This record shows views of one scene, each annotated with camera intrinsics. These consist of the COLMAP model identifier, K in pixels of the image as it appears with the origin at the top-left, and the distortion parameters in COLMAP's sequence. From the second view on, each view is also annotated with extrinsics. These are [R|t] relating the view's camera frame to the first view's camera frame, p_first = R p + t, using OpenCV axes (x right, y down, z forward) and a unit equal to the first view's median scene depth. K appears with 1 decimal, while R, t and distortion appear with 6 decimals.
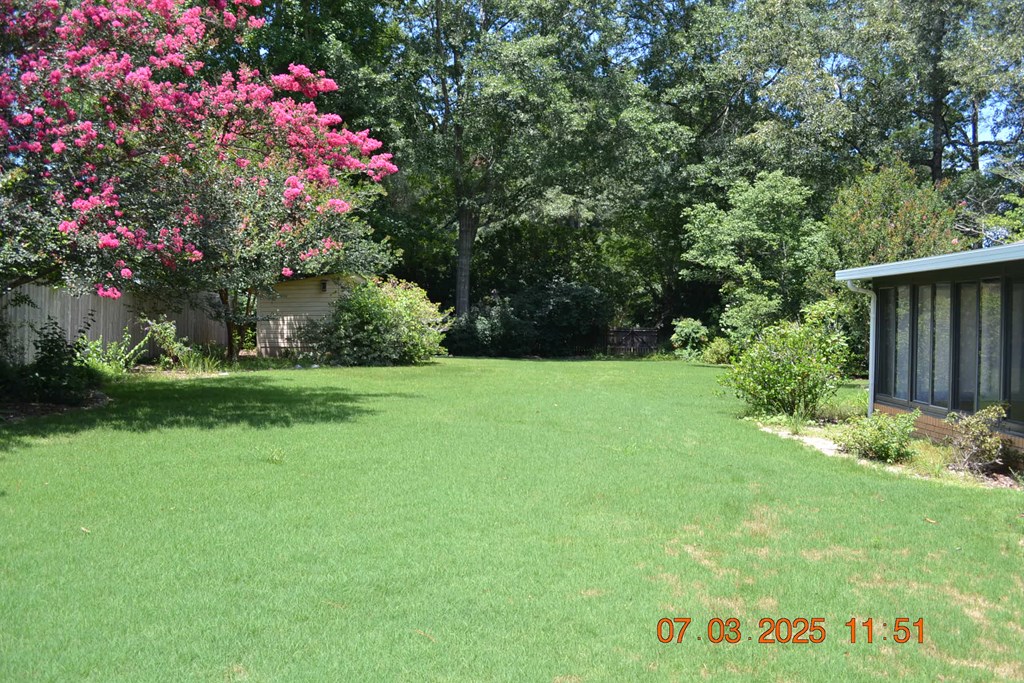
lens RADIAL K [[877.1, 0, 512.0], [0, 877.1, 341.5], [0, 0, 1]] dist [-0.095436, -0.000272]
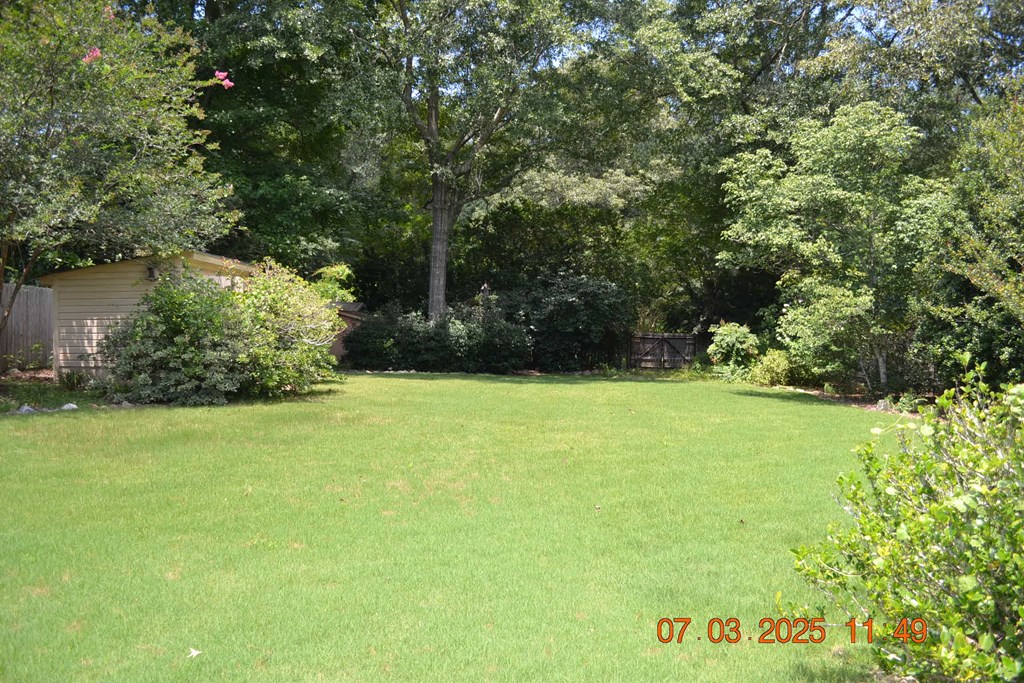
lens RADIAL K [[823.5, 0, 511.8], [0, 823.5, 351.9], [0, 0, 1]] dist [-0.079363, 0.004245]
pose [[0.997213, 0.005707, -0.074393, 0.073516], [-0.004741, 0.999902, 0.013156, -0.011023], [0.074461, -0.012767, 0.997142, 0.319304]]
